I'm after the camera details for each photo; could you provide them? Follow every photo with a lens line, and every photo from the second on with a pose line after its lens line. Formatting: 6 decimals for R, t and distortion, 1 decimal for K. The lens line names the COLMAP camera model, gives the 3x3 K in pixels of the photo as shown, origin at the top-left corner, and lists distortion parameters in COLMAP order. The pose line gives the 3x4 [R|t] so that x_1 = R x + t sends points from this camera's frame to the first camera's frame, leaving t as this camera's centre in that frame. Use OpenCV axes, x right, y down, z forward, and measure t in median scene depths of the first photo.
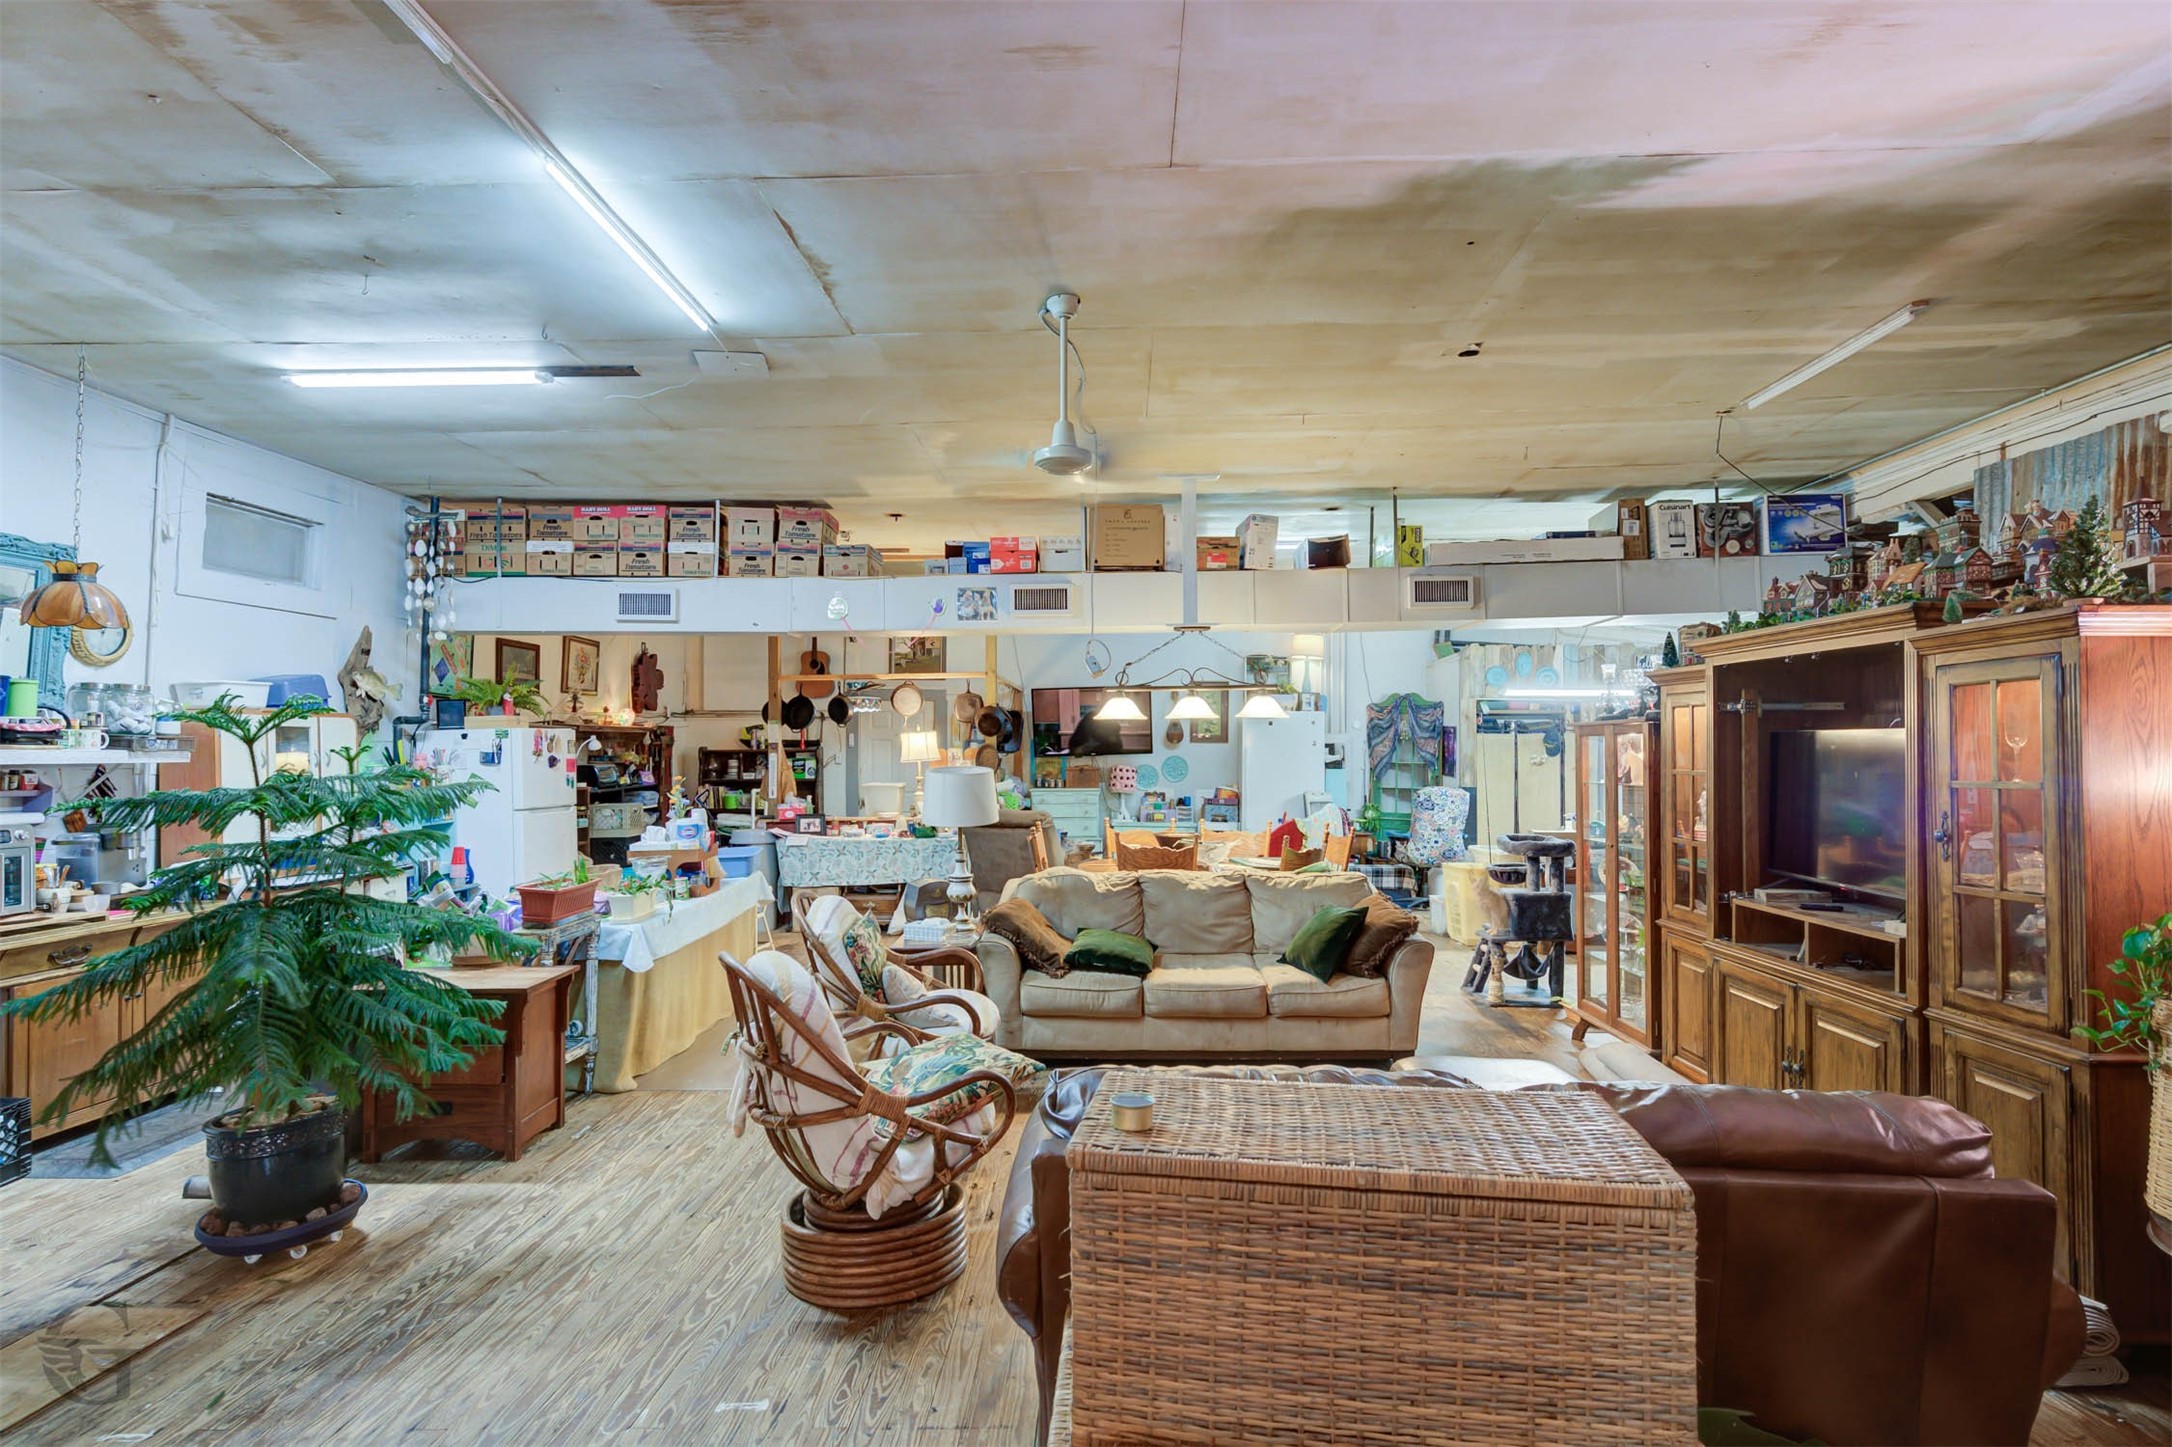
lens RADIAL K [[1106.7, 0, 1093.0], [0, 1106.7, 749.1], [0, 0, 1]] dist [0.004267, -0.000223]
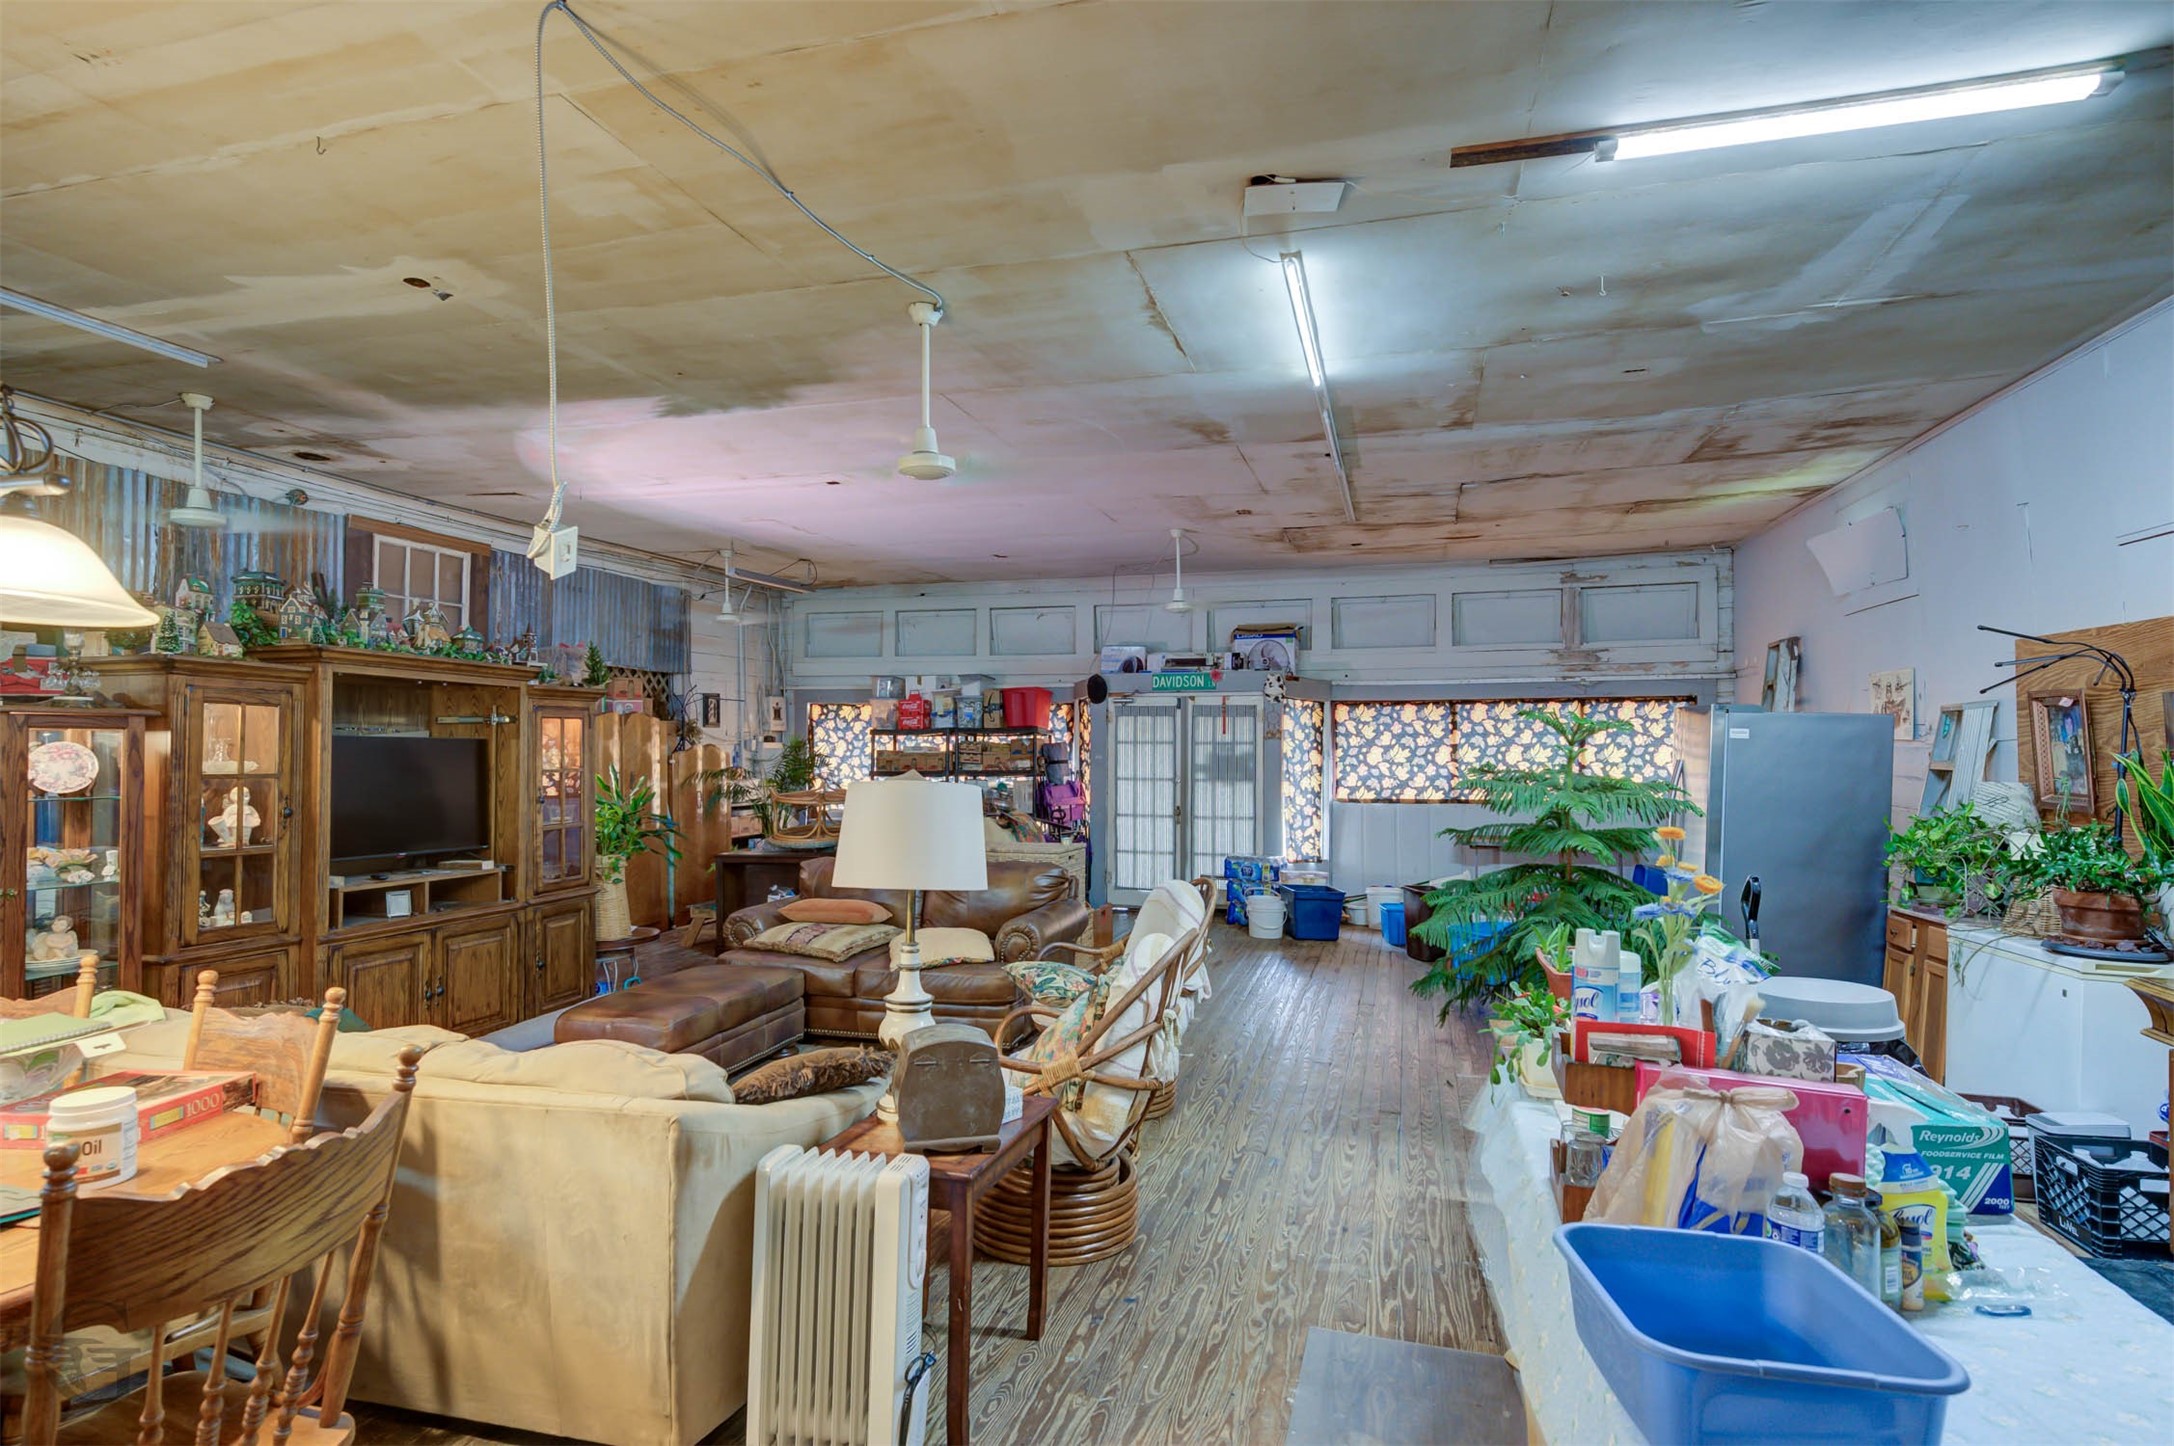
lens RADIAL K [[1107.8, 0, 1094.0], [0, 1107.8, 748.7], [0, 0, 1]] dist [0.004267, -0.000223]
pose [[-0.966754, 0.001513, 0.255704, -0.494785], [-0.000370, 0.999973, -0.007316, 0.007110], [-0.255708, -0.007167, -0.966728, 2.207578]]
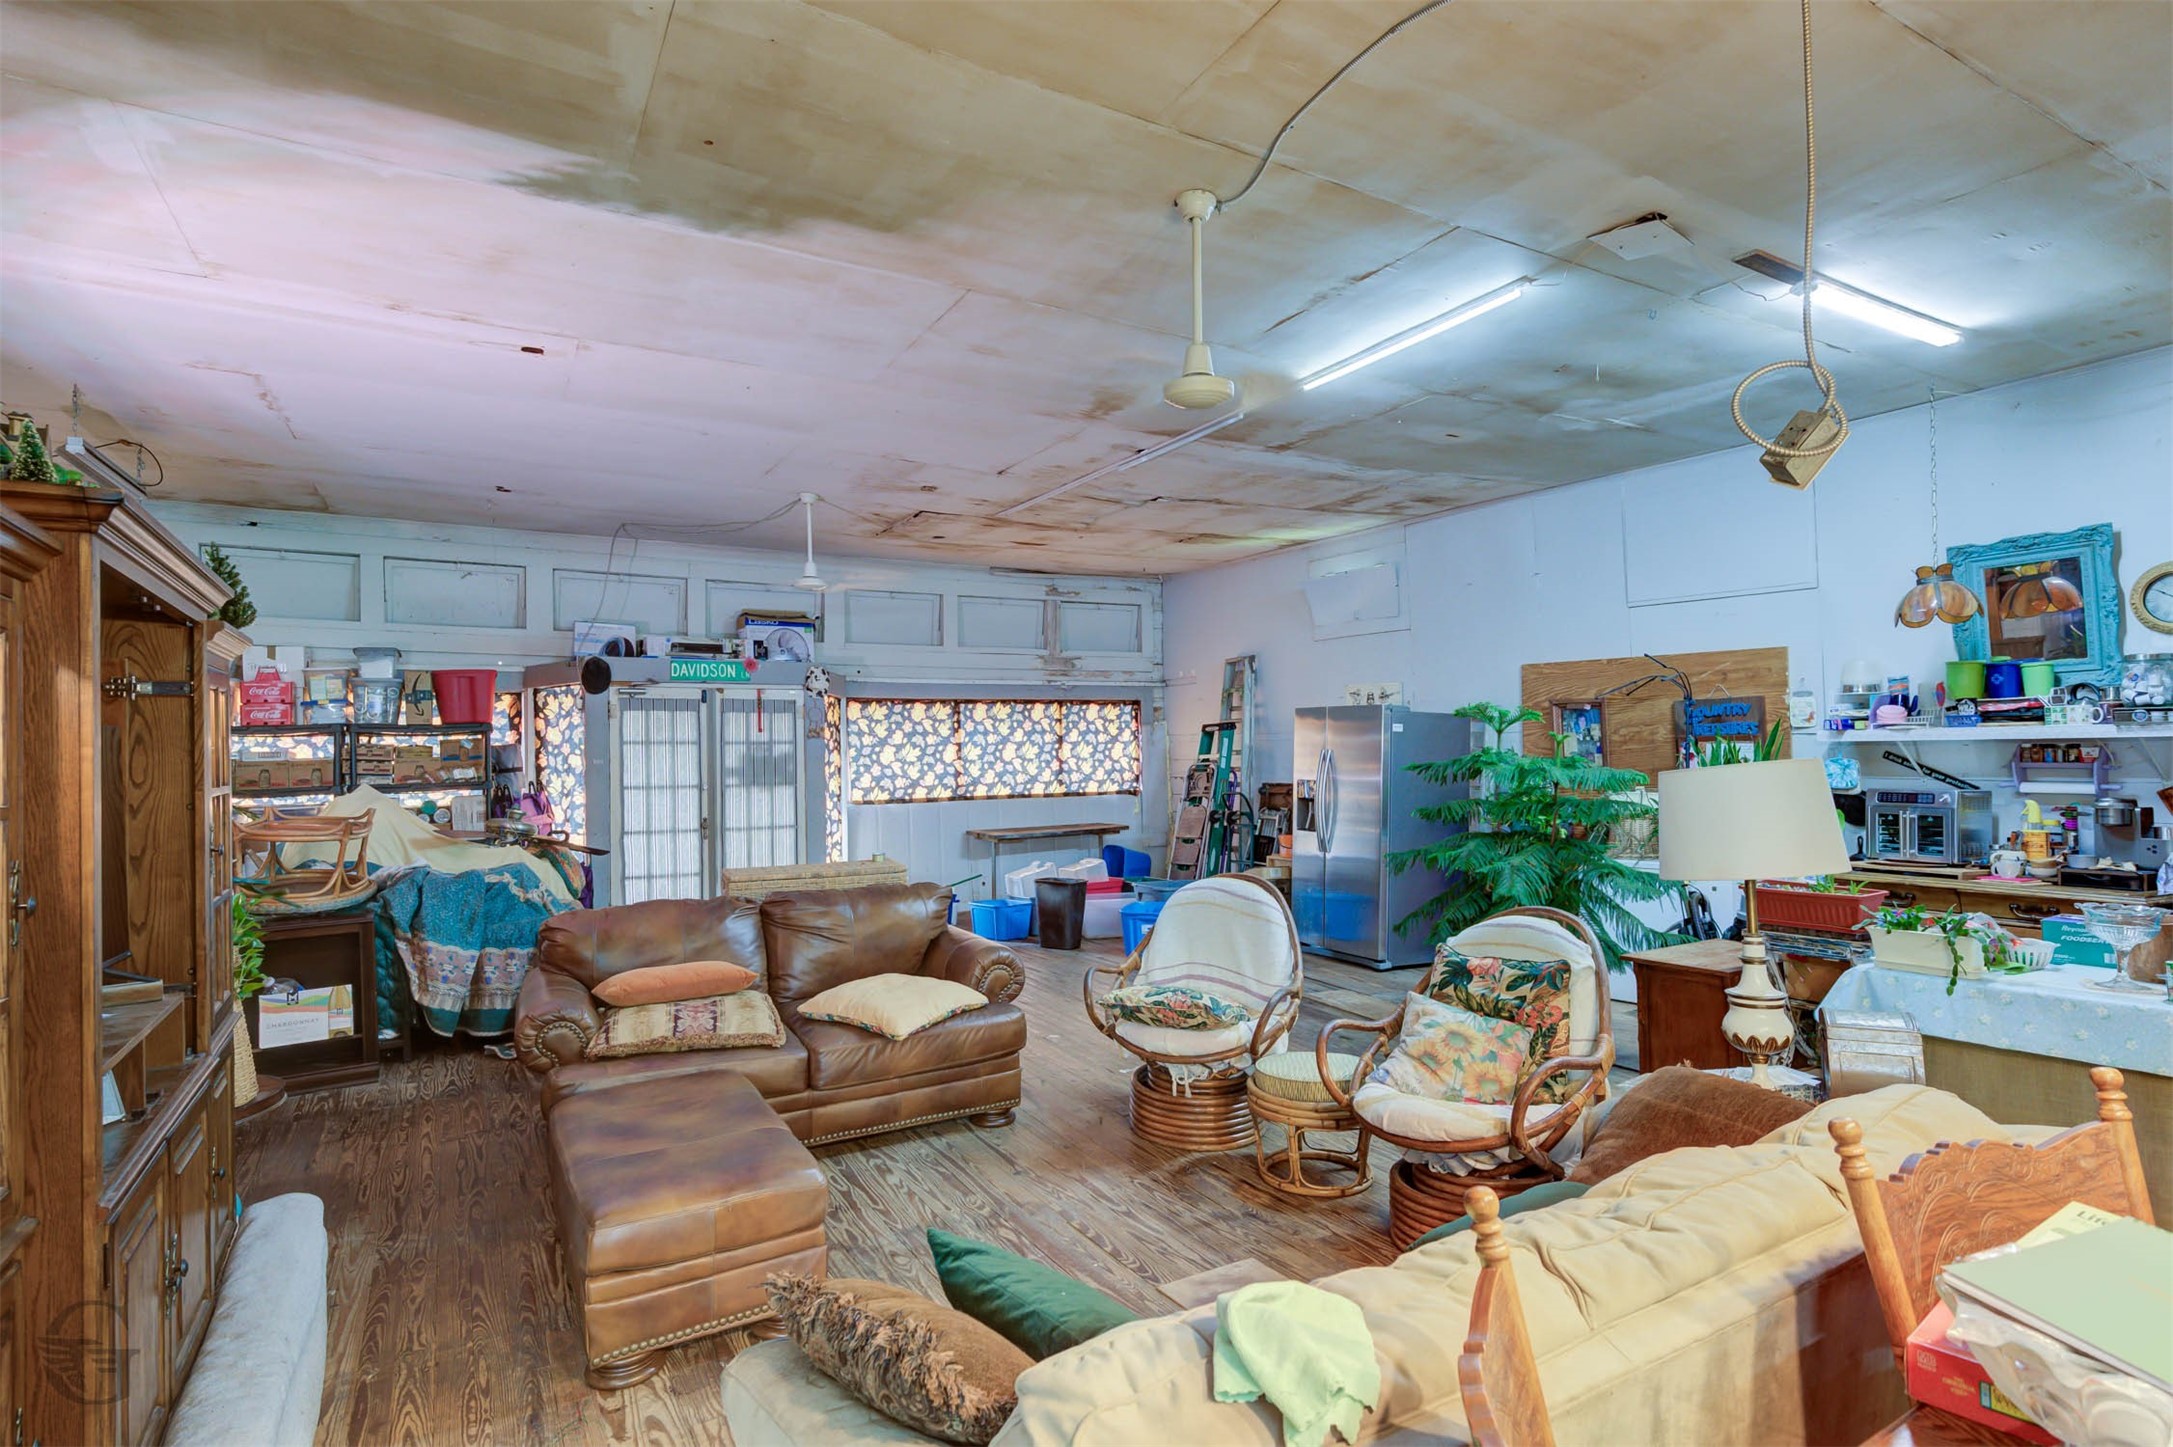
lens RADIAL K [[1107.2, 0, 1093.5], [0, 1107.2, 749.2], [0, 0, 1]] dist [0.004267, -0.000223]
pose [[-0.856177, 0.013144, -0.516515, 0.541021], [0.018250, 0.999822, -0.004808, 0.012095], [0.516360, -0.013543, -0.856265, 1.897518]]
